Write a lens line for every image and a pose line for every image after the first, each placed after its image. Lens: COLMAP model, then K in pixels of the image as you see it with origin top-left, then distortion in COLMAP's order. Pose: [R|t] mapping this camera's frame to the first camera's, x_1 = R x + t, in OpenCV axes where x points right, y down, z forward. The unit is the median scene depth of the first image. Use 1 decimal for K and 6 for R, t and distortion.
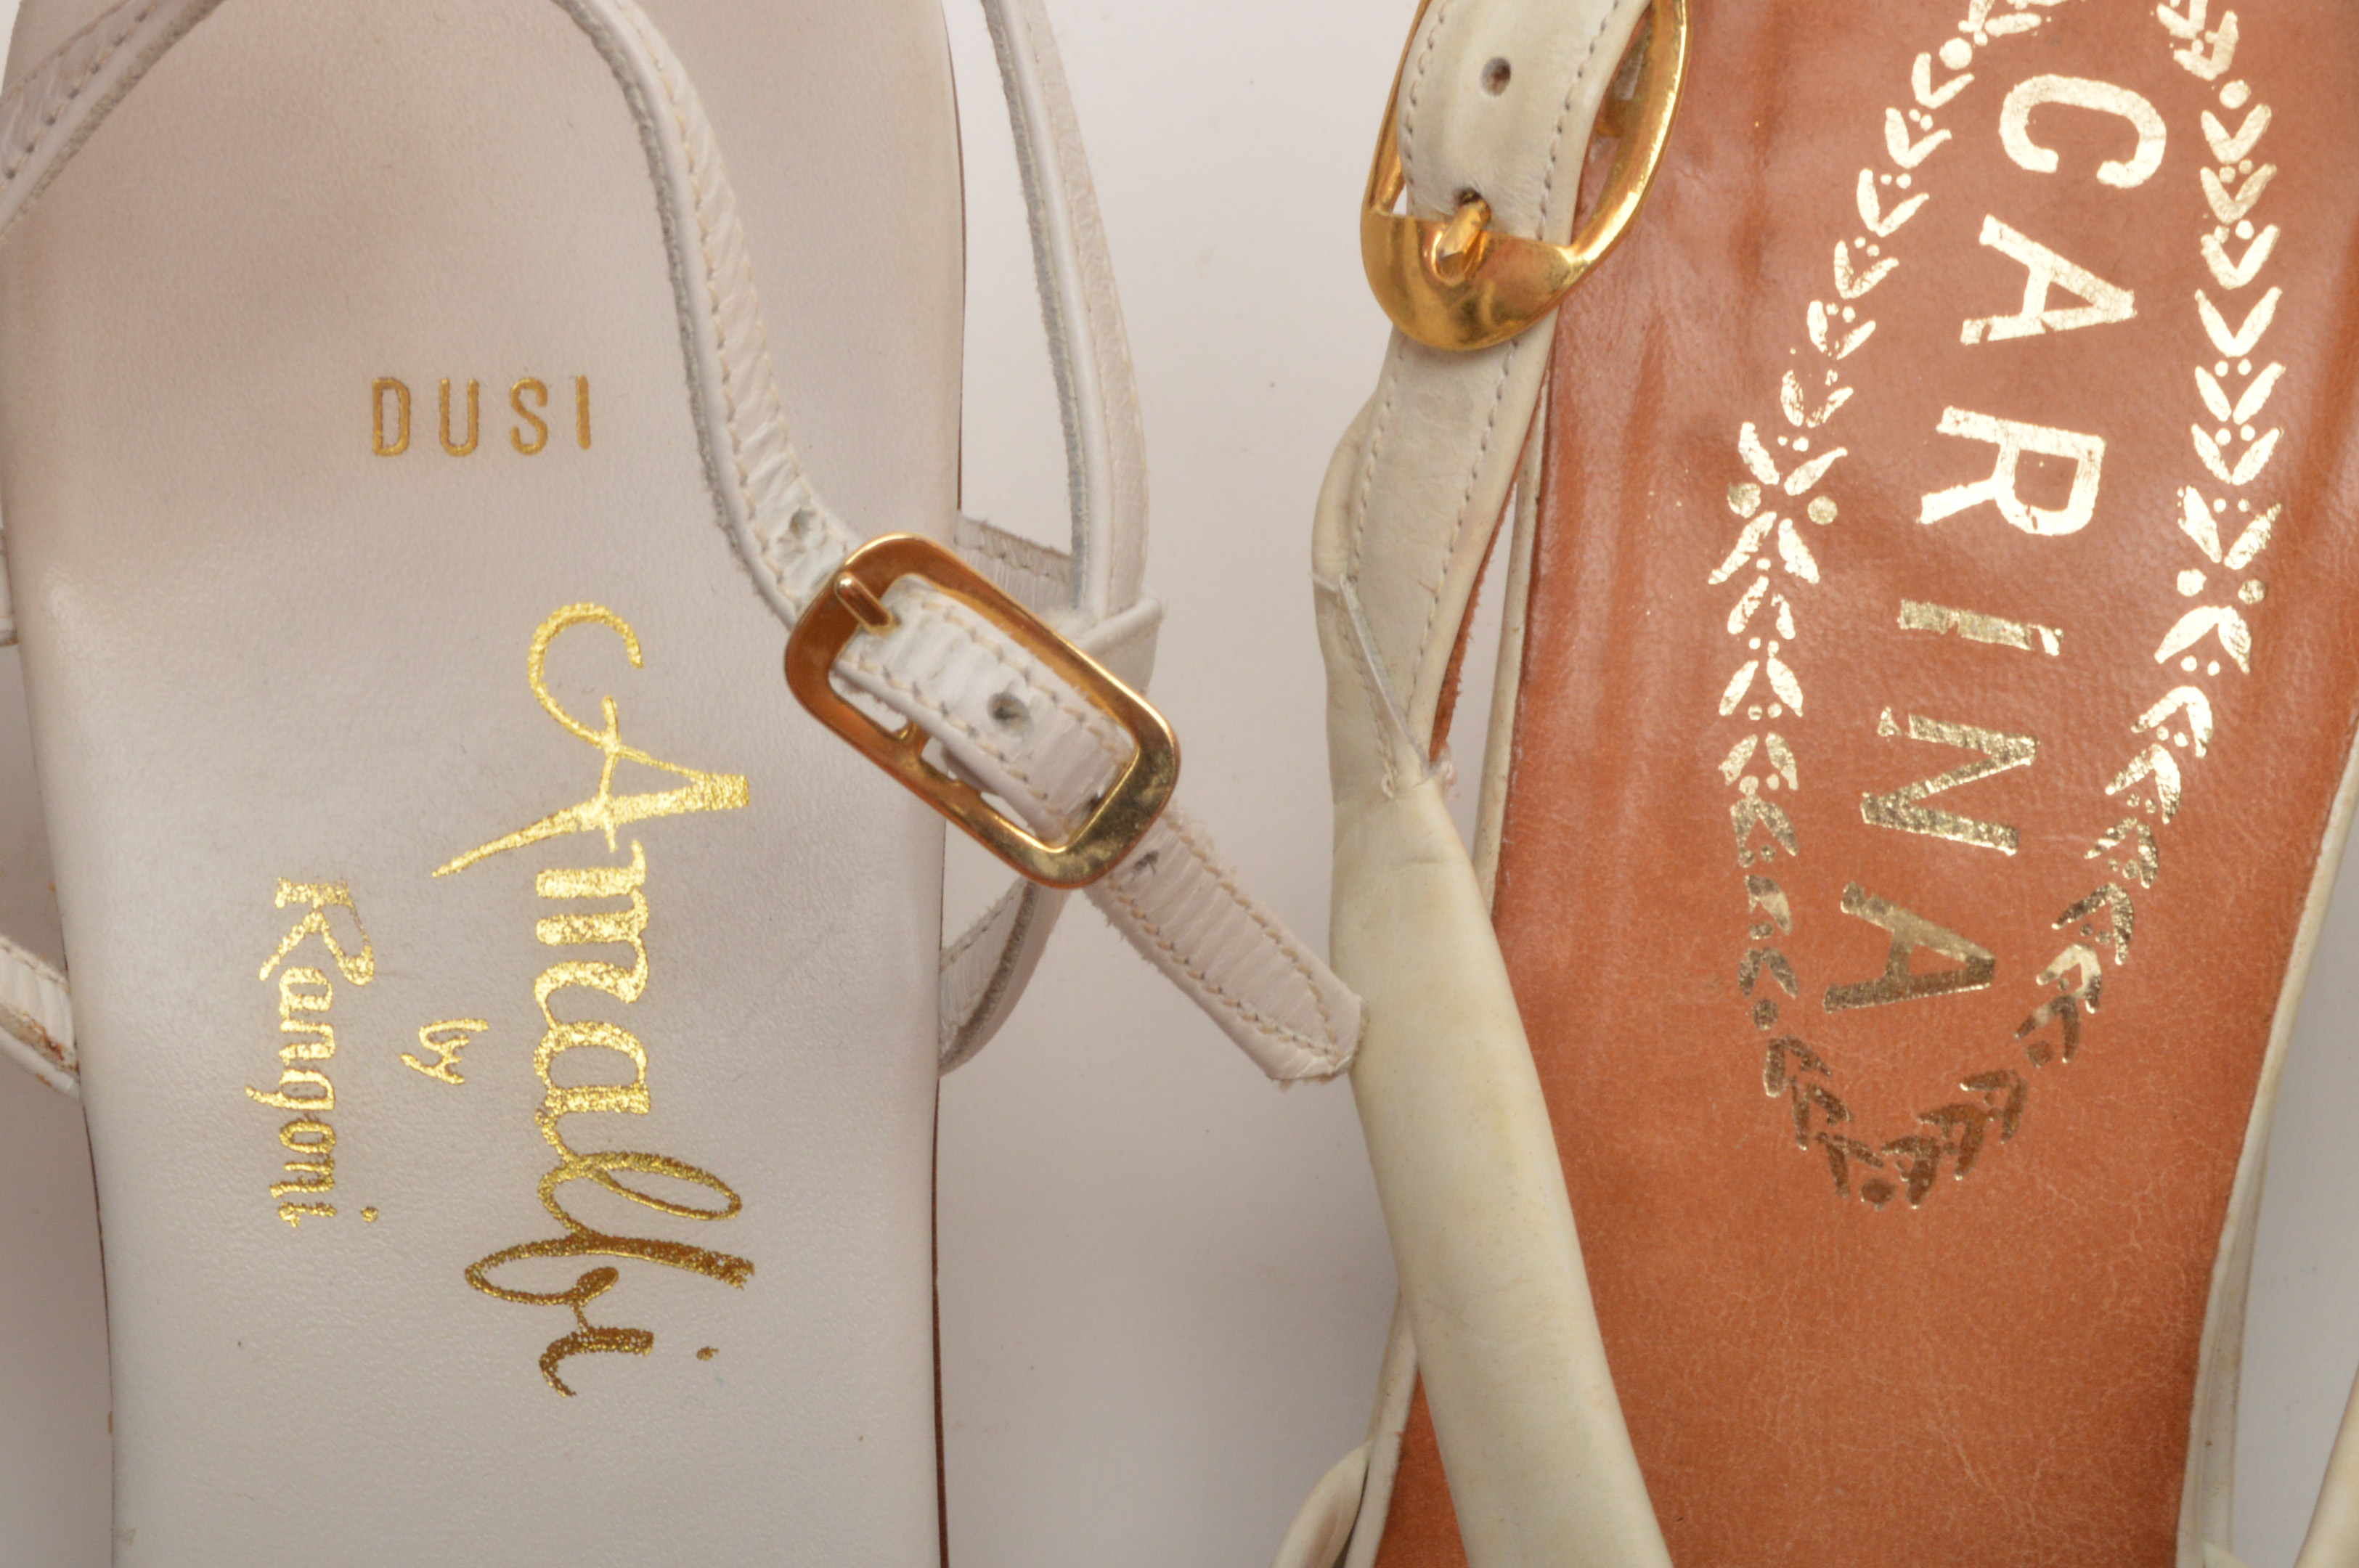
lens RADIAL K [[5757.0, 0, 1189.4], [0, 5757.0, 784.9], [0, 0, 1]] dist [-0.033531, 0.000000]
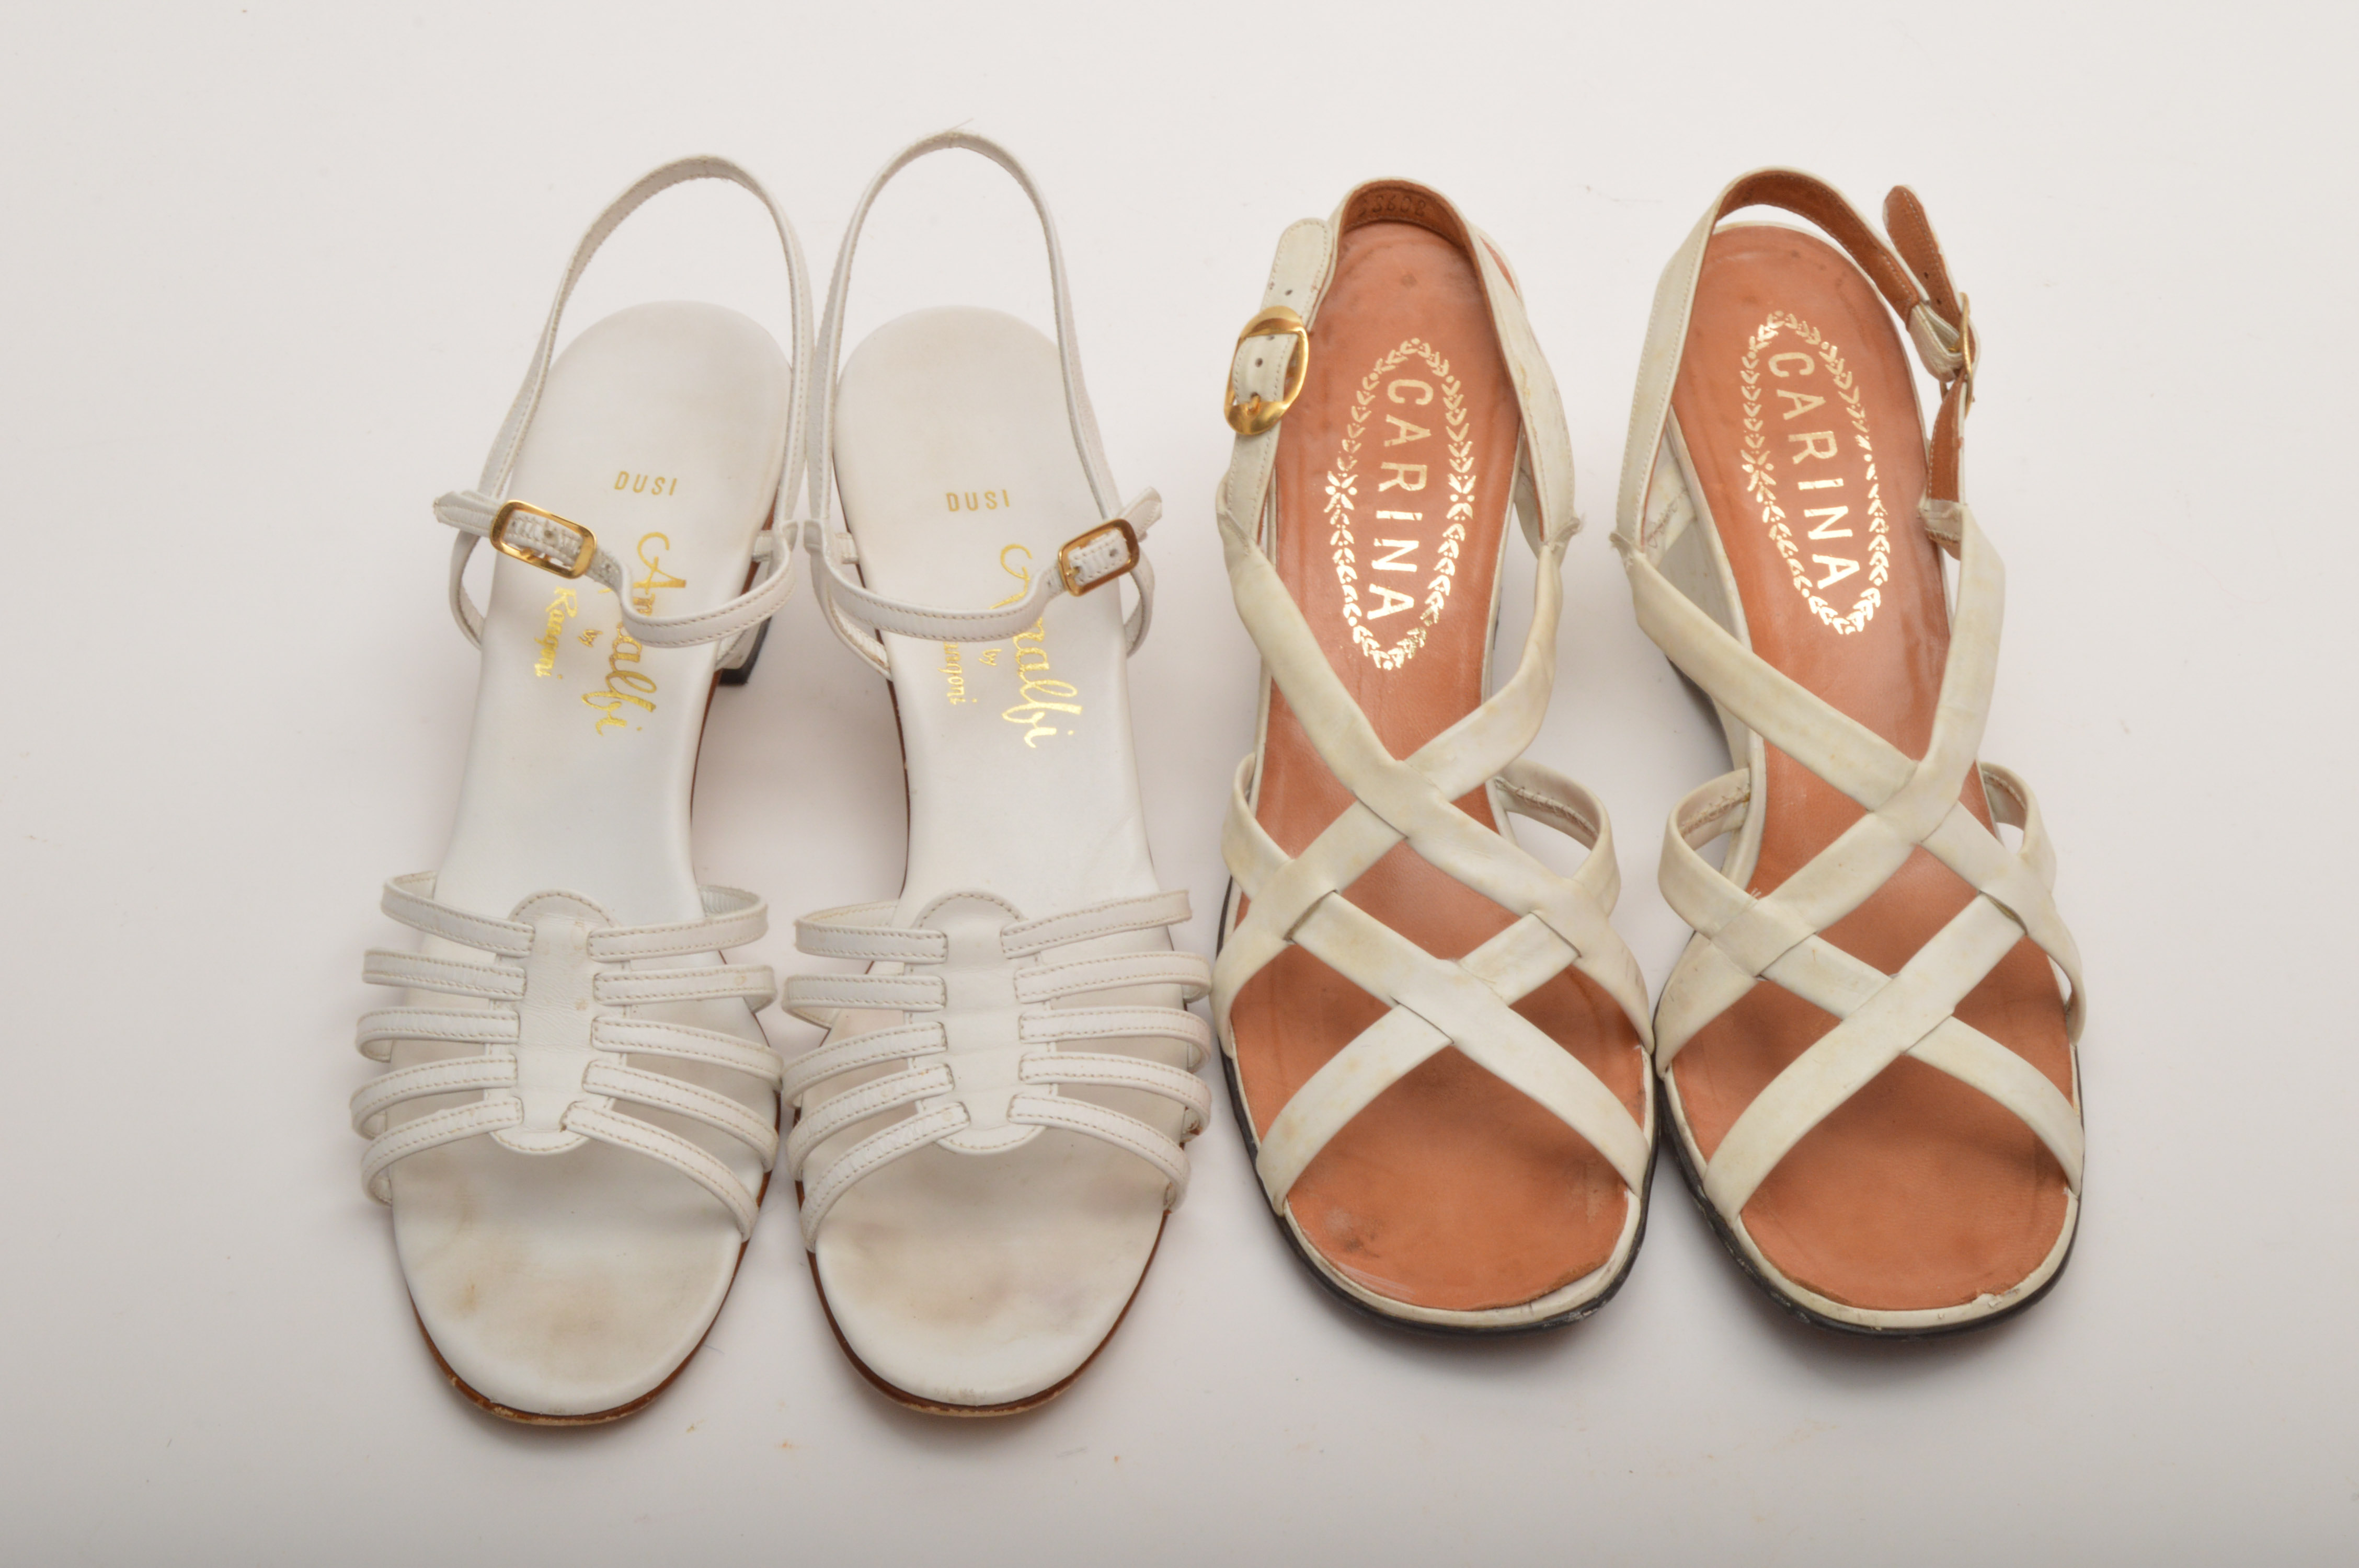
lens RADIAL K [[3989.4, 0, 1172.7], [0, 3989.4, 783.9], [0, 0, 1]] dist [-0.050806, 0.000000]
pose [[0.990399, -0.073181, 0.117278, -0.313007], [0.102401, 0.958301, -0.266783, 0.793124], [-0.092864, 0.276231, 0.956594, -1.356397]]
